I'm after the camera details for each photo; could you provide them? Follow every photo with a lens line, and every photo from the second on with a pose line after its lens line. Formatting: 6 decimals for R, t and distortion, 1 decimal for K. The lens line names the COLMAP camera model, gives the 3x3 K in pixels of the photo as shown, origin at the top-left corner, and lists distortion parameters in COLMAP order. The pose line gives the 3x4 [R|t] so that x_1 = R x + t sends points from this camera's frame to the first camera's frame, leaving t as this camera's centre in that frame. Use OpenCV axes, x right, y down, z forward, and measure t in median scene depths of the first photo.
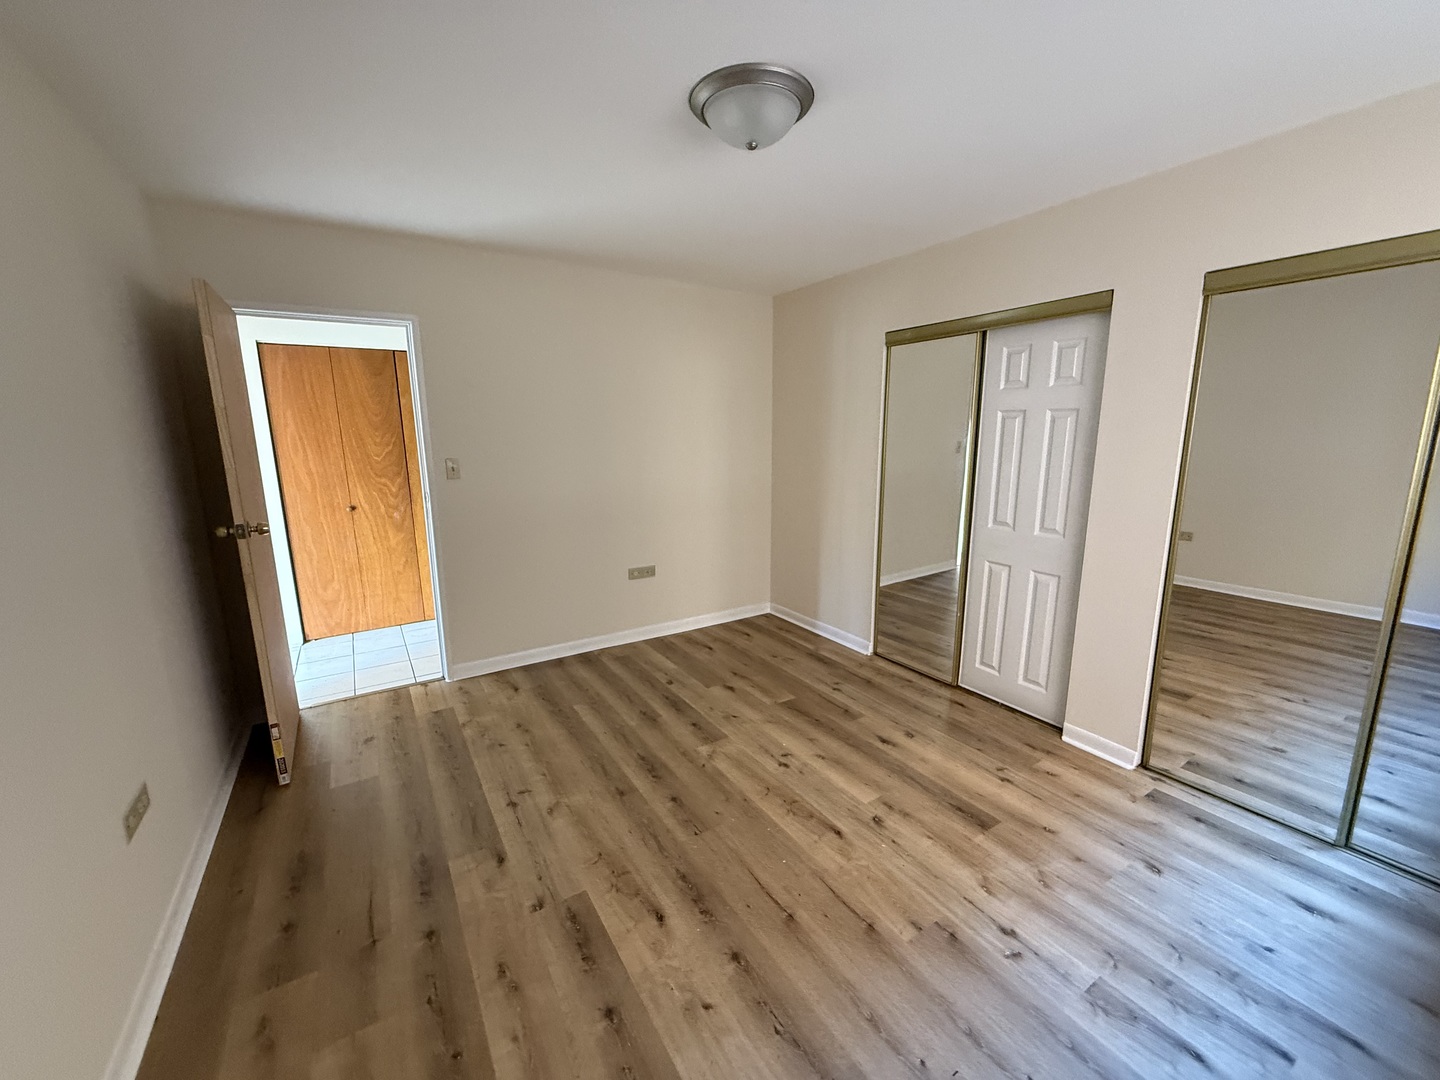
lens RADIAL K [[573.6, 0, 717.5], [0, 573.6, 537.5], [0, 0, 1]] dist [-0.000706, -0.000061]
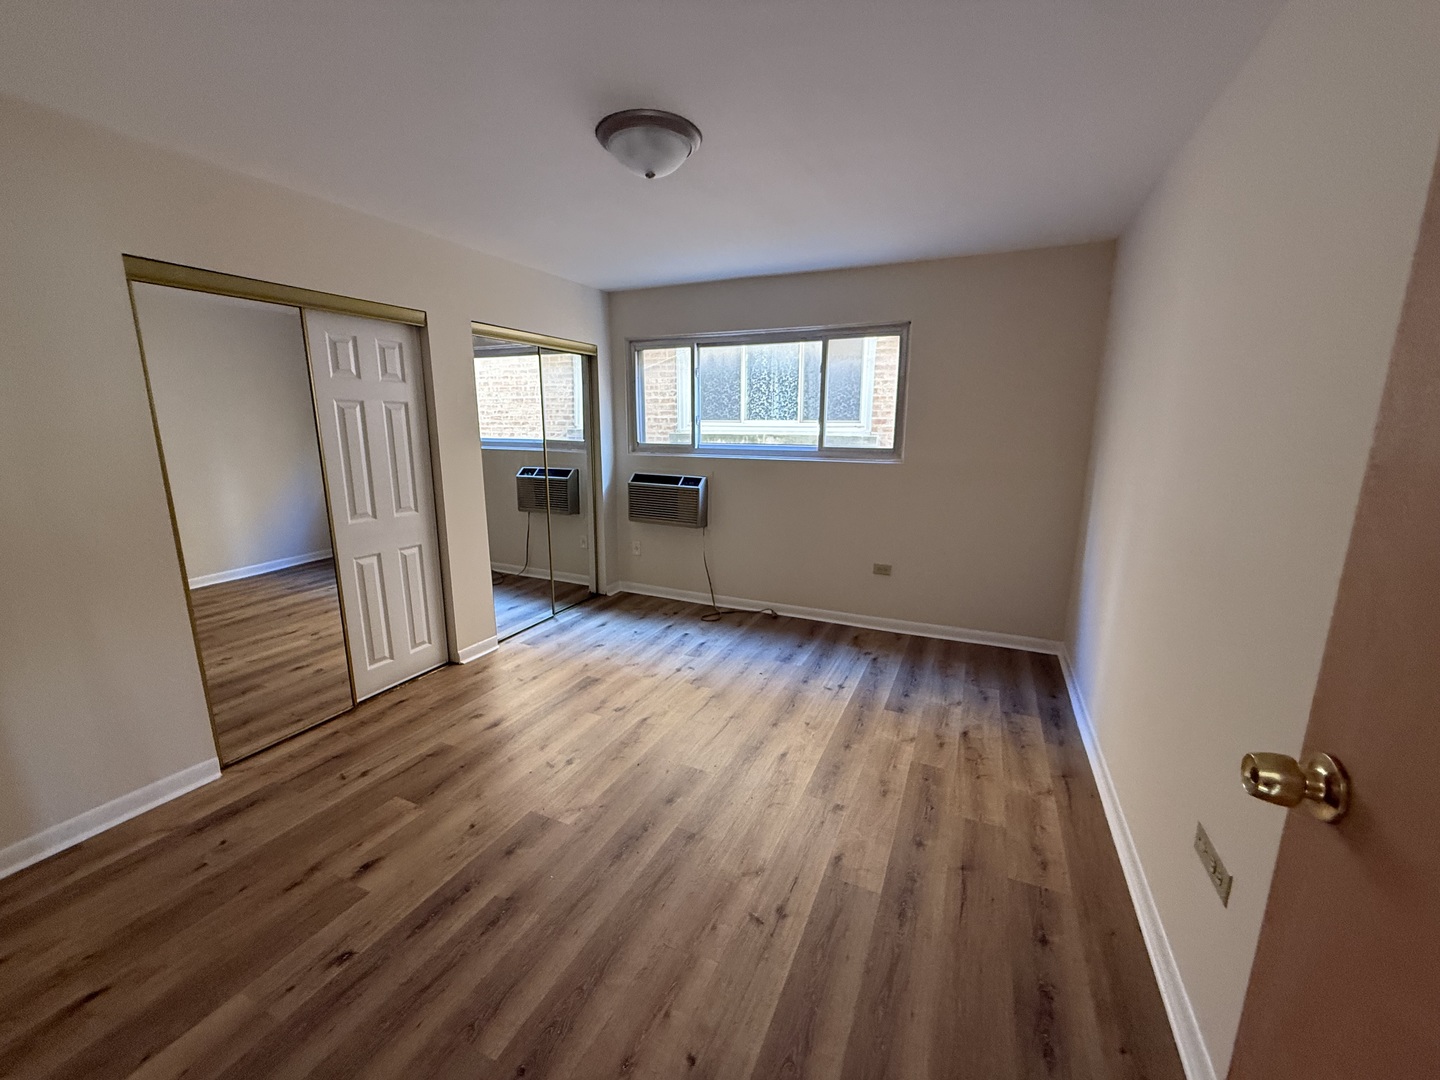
lens RADIAL K [[573.6, 0, 717.5], [0, 573.6, 537.5], [0, 0, 1]] dist [-0.000706, -0.000061]
pose [[-0.545709, -0.162352, 0.822097, -0.684009], [0.158984, 0.943175, 0.291796, -0.187296], [-0.822755, 0.289936, -0.488888, 1.039605]]
